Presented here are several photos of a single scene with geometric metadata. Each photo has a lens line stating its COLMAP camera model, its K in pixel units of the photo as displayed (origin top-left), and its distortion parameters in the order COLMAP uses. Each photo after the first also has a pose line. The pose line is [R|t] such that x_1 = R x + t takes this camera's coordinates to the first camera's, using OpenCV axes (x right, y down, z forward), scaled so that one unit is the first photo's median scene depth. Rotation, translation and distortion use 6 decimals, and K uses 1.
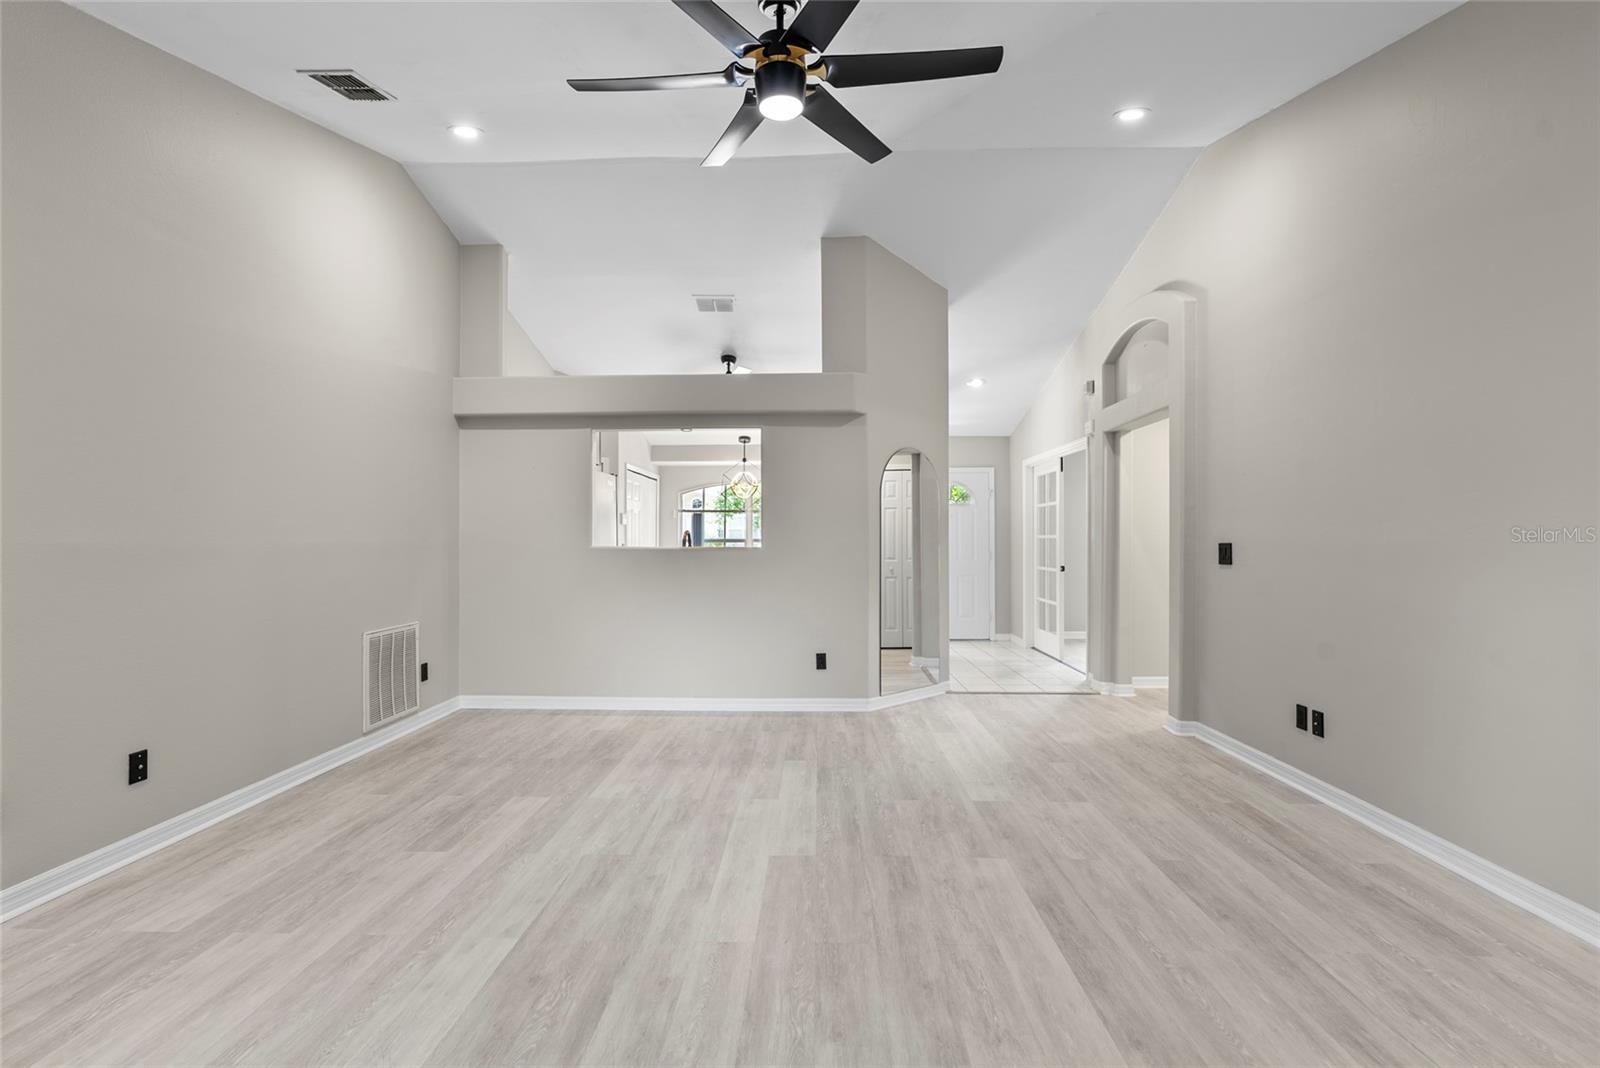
lens RADIAL K [[728.7, 0, 789.2], [0, 728.7, 540.0], [0, 0, 1]] dist [-0.014707, 0.004820]
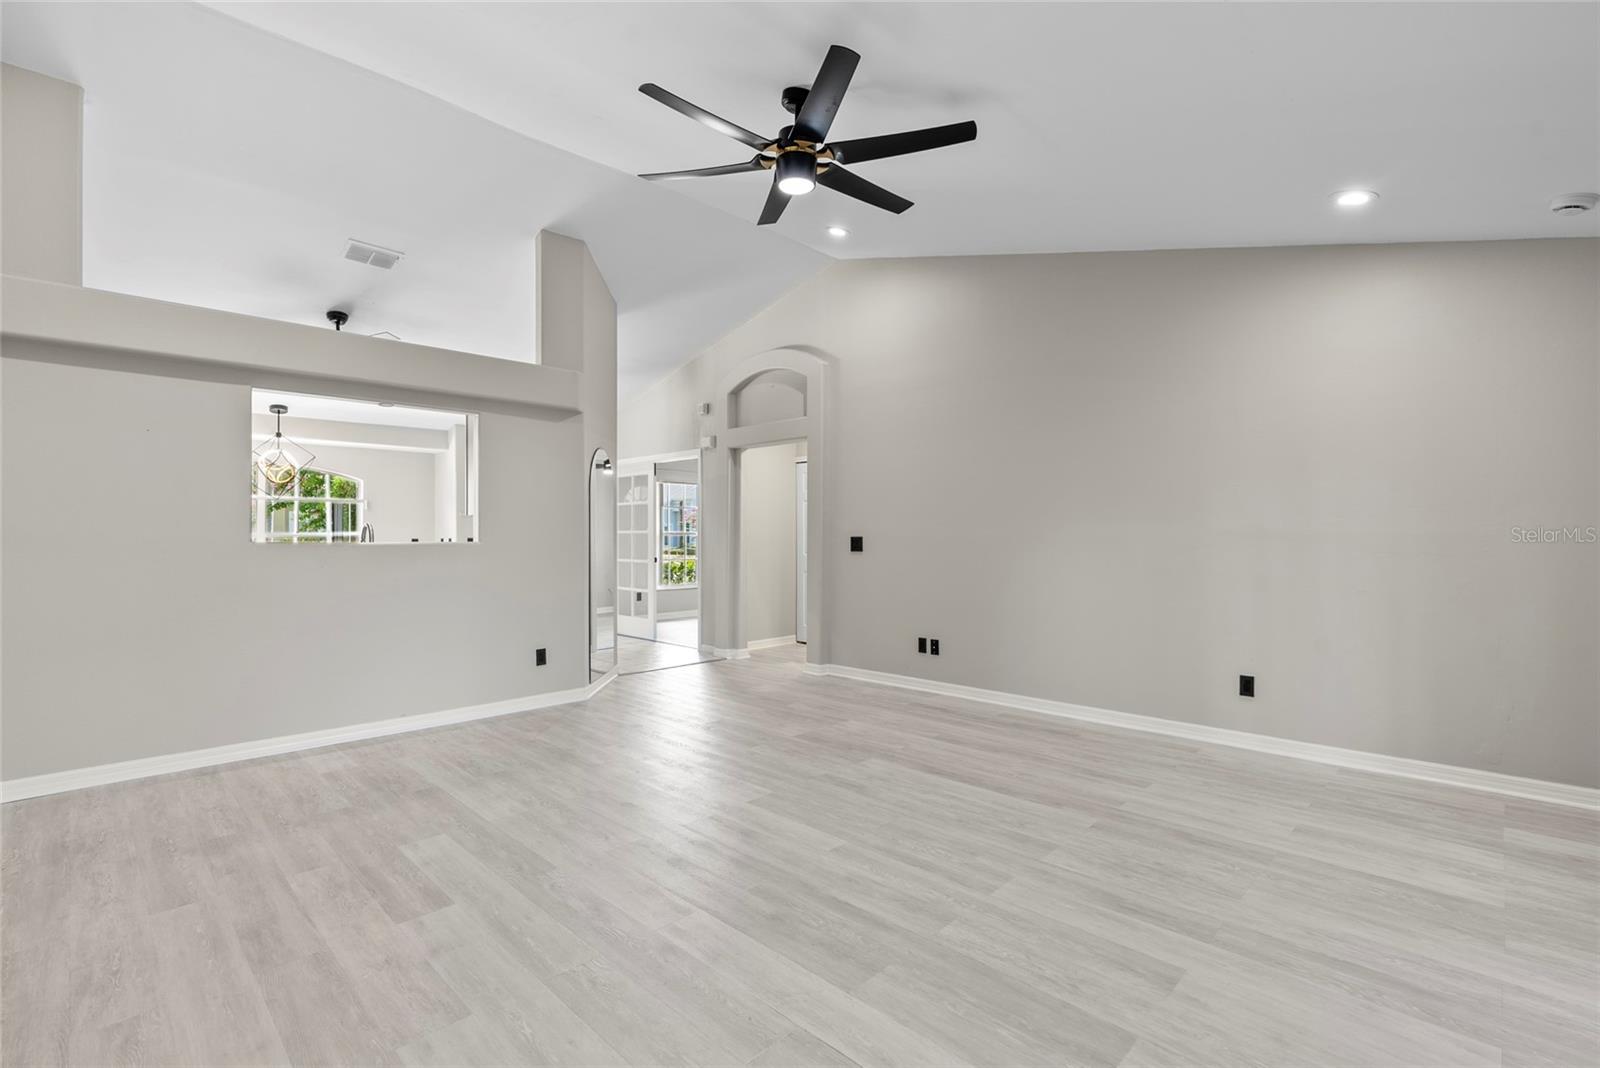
lens RADIAL K [[728.7, 0, 797.3], [0, 728.7, 534.0], [0, 0, 1]] dist [-0.014707, 0.004820]
pose [[0.676004, 0.002258, 0.736895, -0.650516], [-0.000108, 0.999996, -0.002965, 0.003424], [-0.736898, 0.001924, 0.676001, 0.111094]]
